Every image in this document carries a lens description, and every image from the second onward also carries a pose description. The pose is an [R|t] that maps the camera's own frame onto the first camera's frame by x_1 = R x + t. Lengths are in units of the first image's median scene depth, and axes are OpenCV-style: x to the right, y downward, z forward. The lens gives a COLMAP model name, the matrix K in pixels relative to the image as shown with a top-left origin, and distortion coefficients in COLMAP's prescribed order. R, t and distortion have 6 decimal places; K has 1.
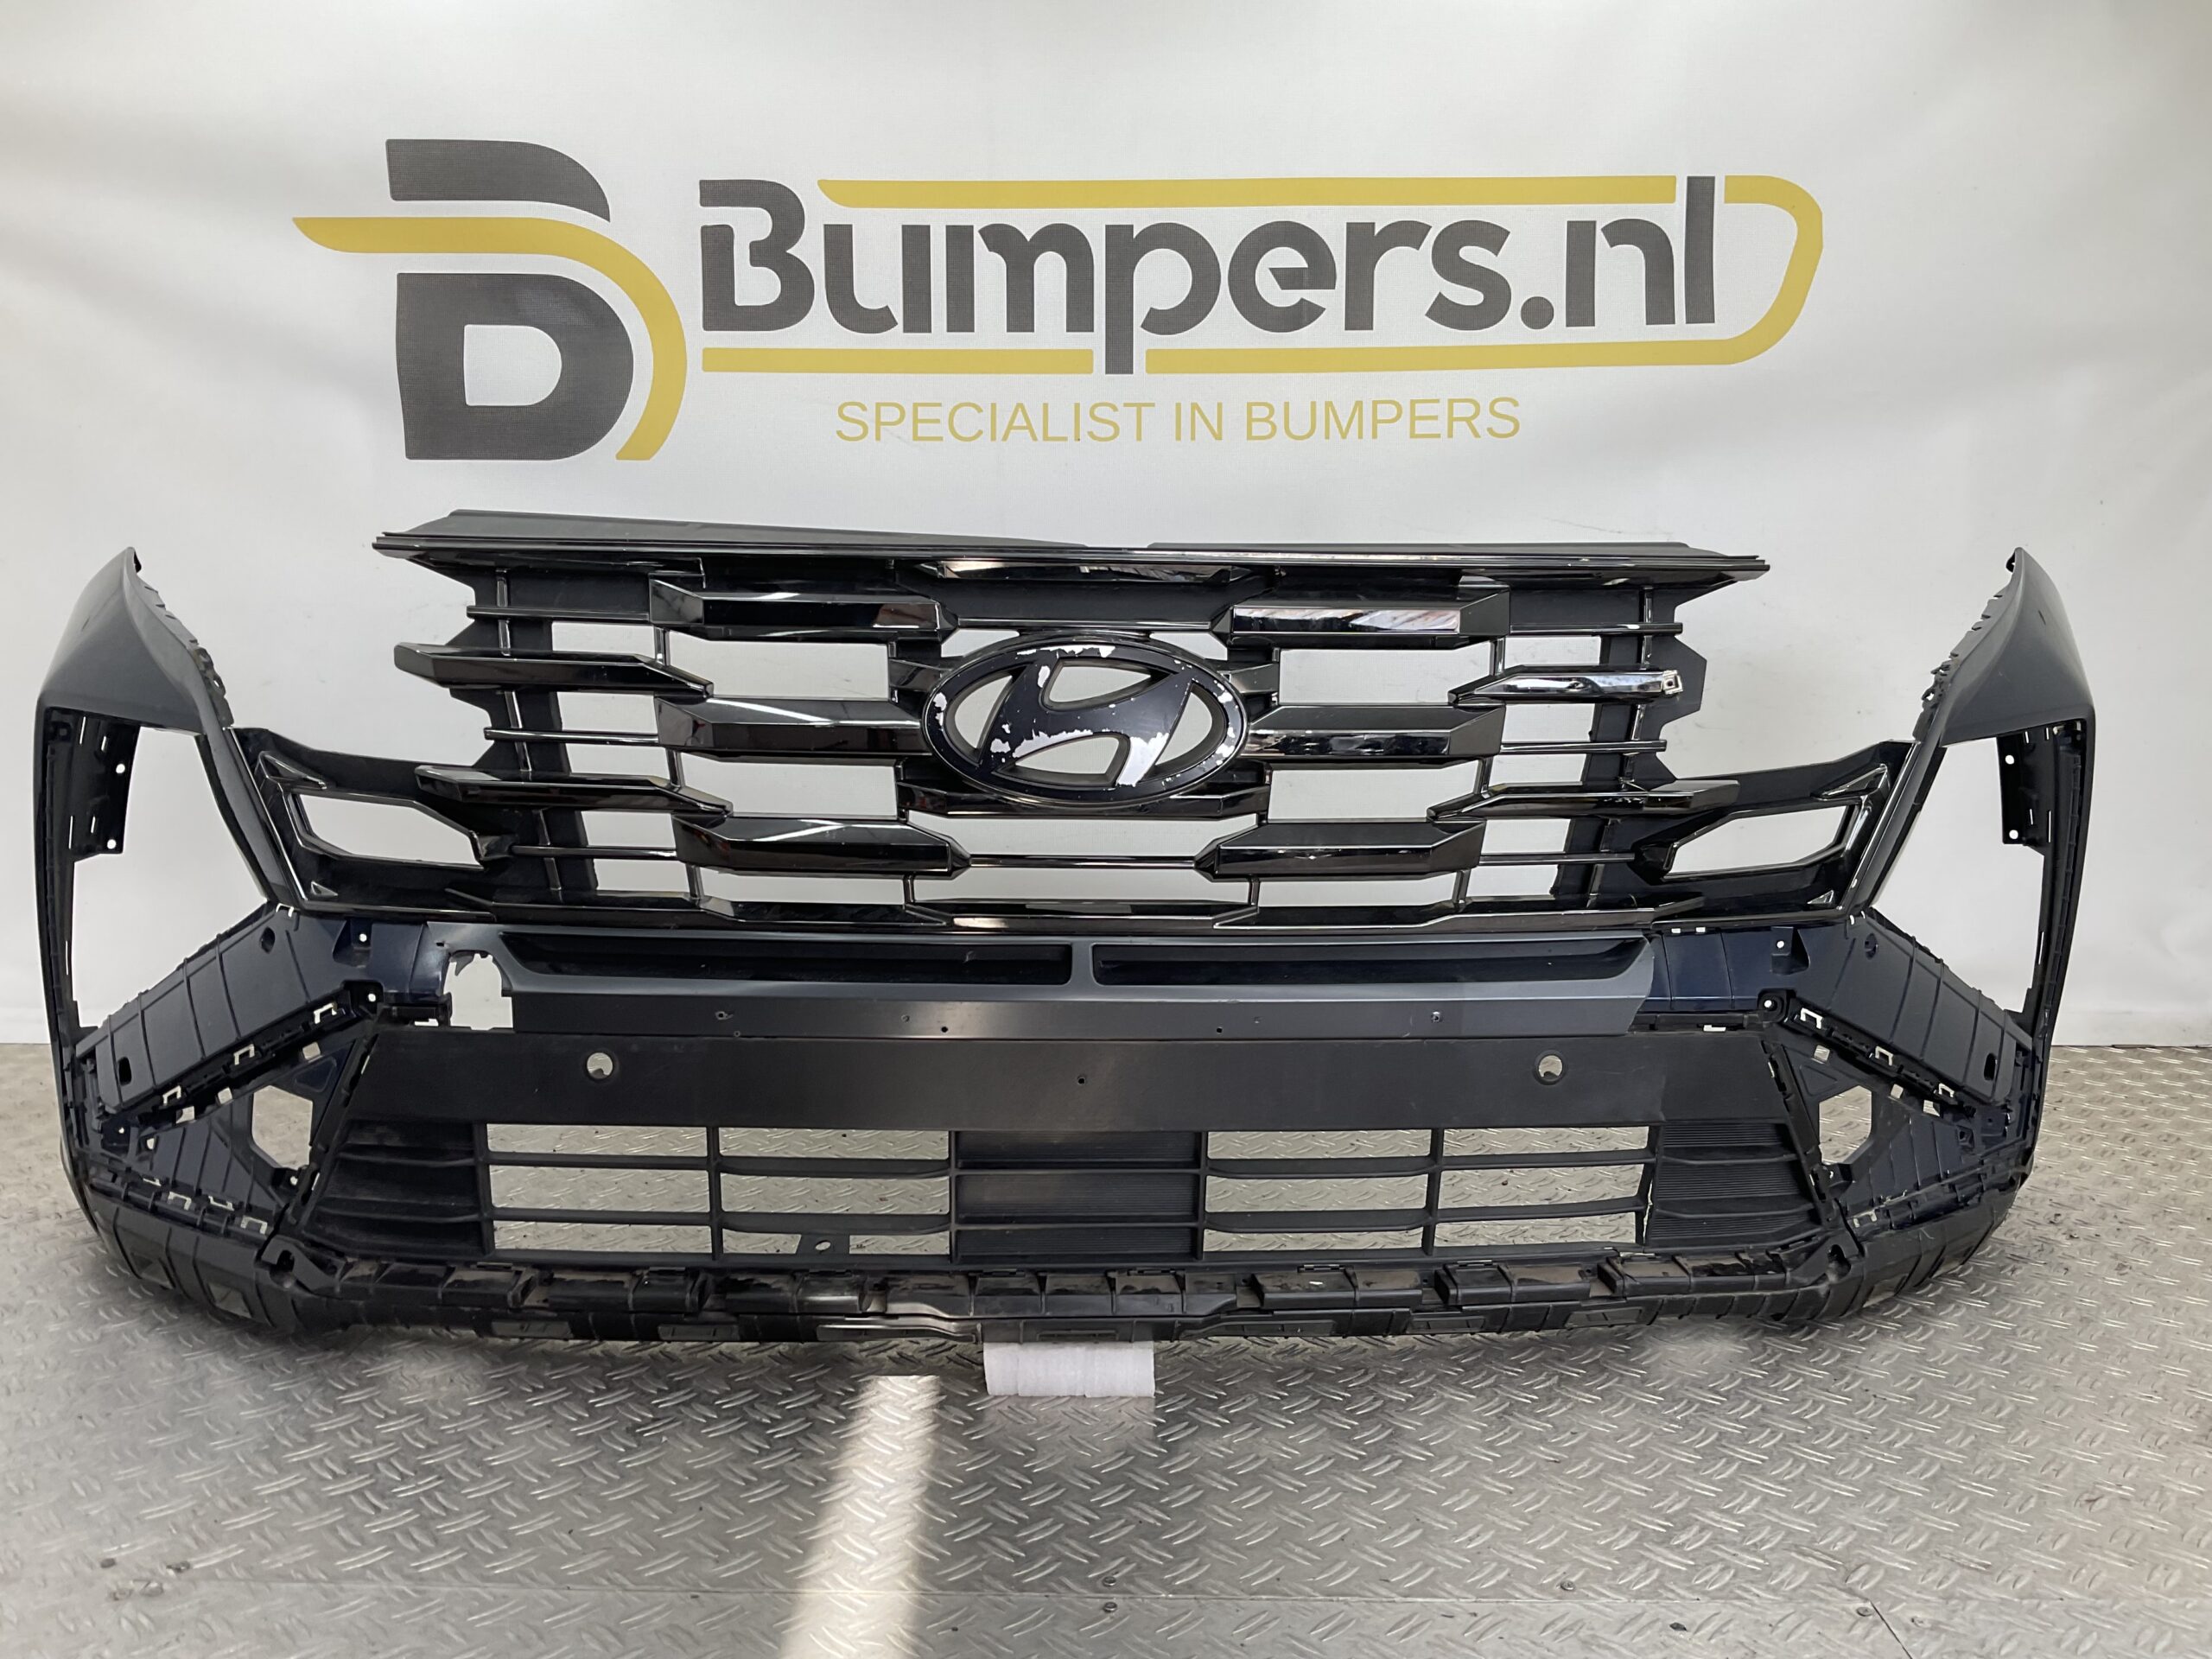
lens RADIAL K [[1830.4, 0, 1098.3], [0, 1830.4, 834.3], [0, 0, 1]] dist [0.137221, -0.272069]
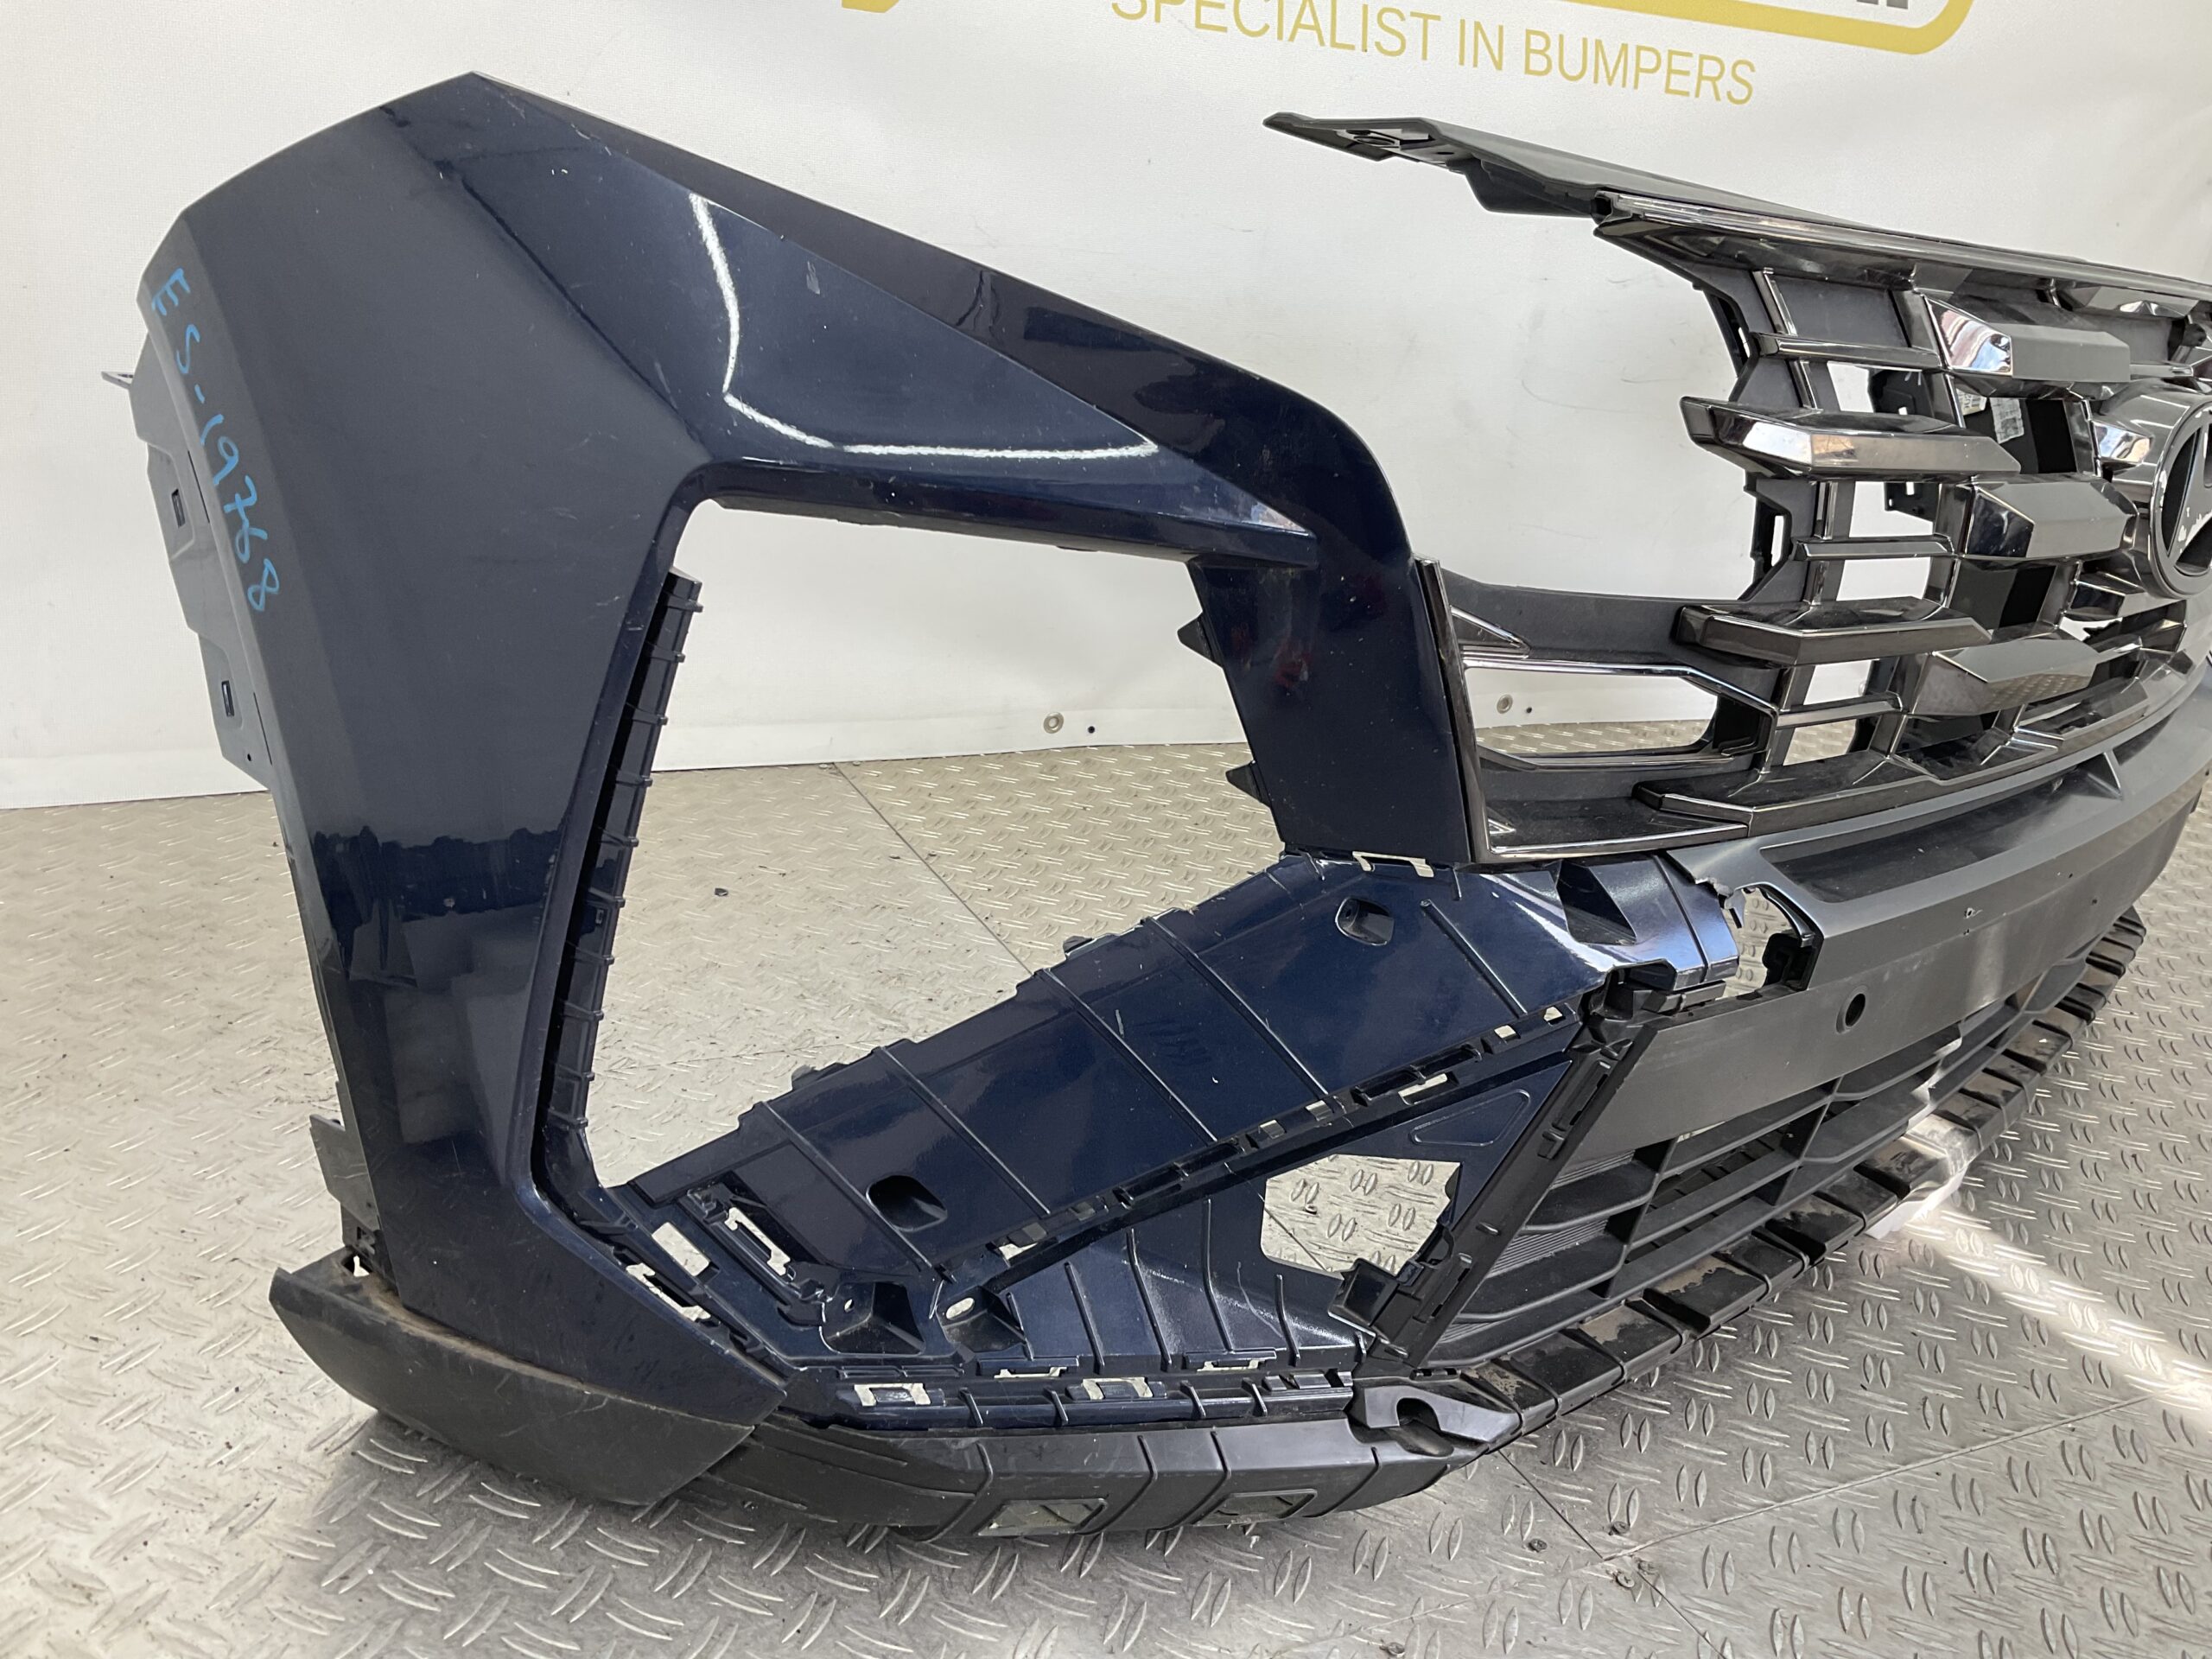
lens RADIAL K [[1841.7, 0, 1098.8], [0, 1841.7, 825.6], [0, 0, 1]] dist [0.082579, -0.146209]
pose [[0.706084, -0.169261, 0.687601, -0.920298], [-0.003892, 0.970071, 0.242791, -0.112781], [-0.708117, -0.174107, 0.684293, 0.699393]]
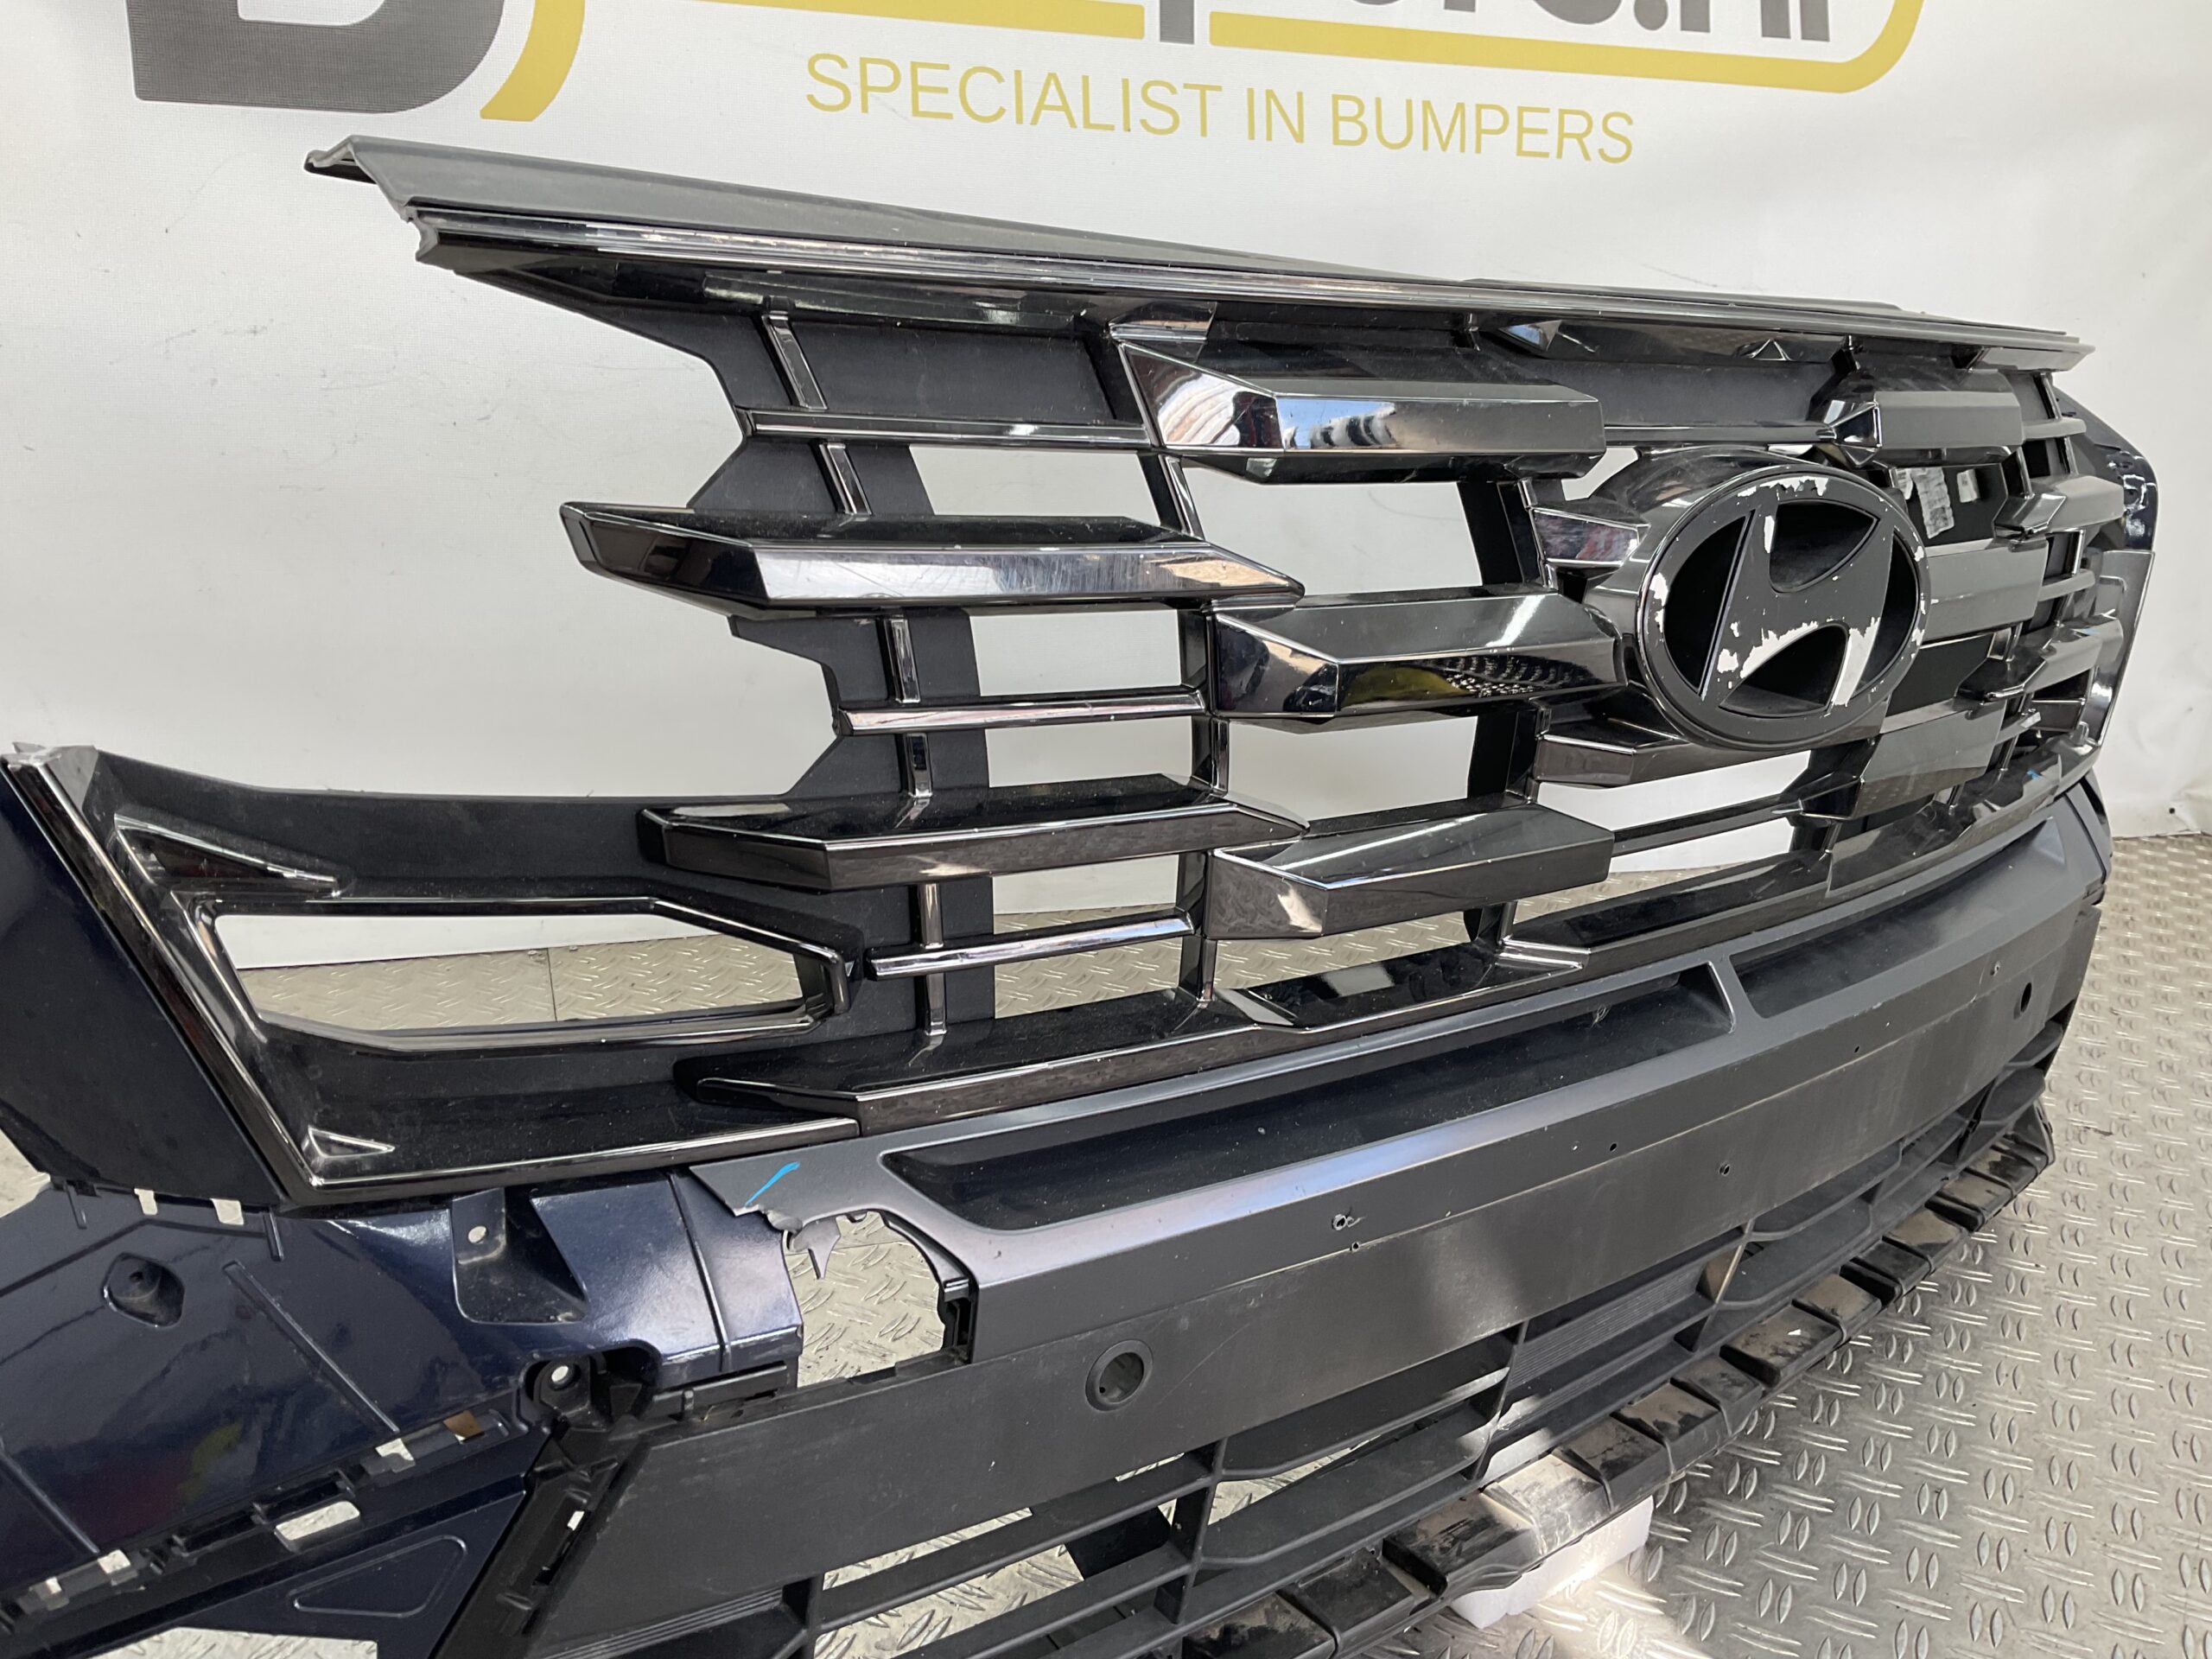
lens RADIAL K [[1841.7, 0, 1098.8], [0, 1841.7, 825.6], [0, 0, 1]] dist [0.082579, -0.146209]
pose [[0.792415, -0.137962, 0.594176, -0.523047], [0.042386, 0.984186, 0.171992, -0.098317], [-0.608508, -0.111104, 0.785731, 0.611443]]
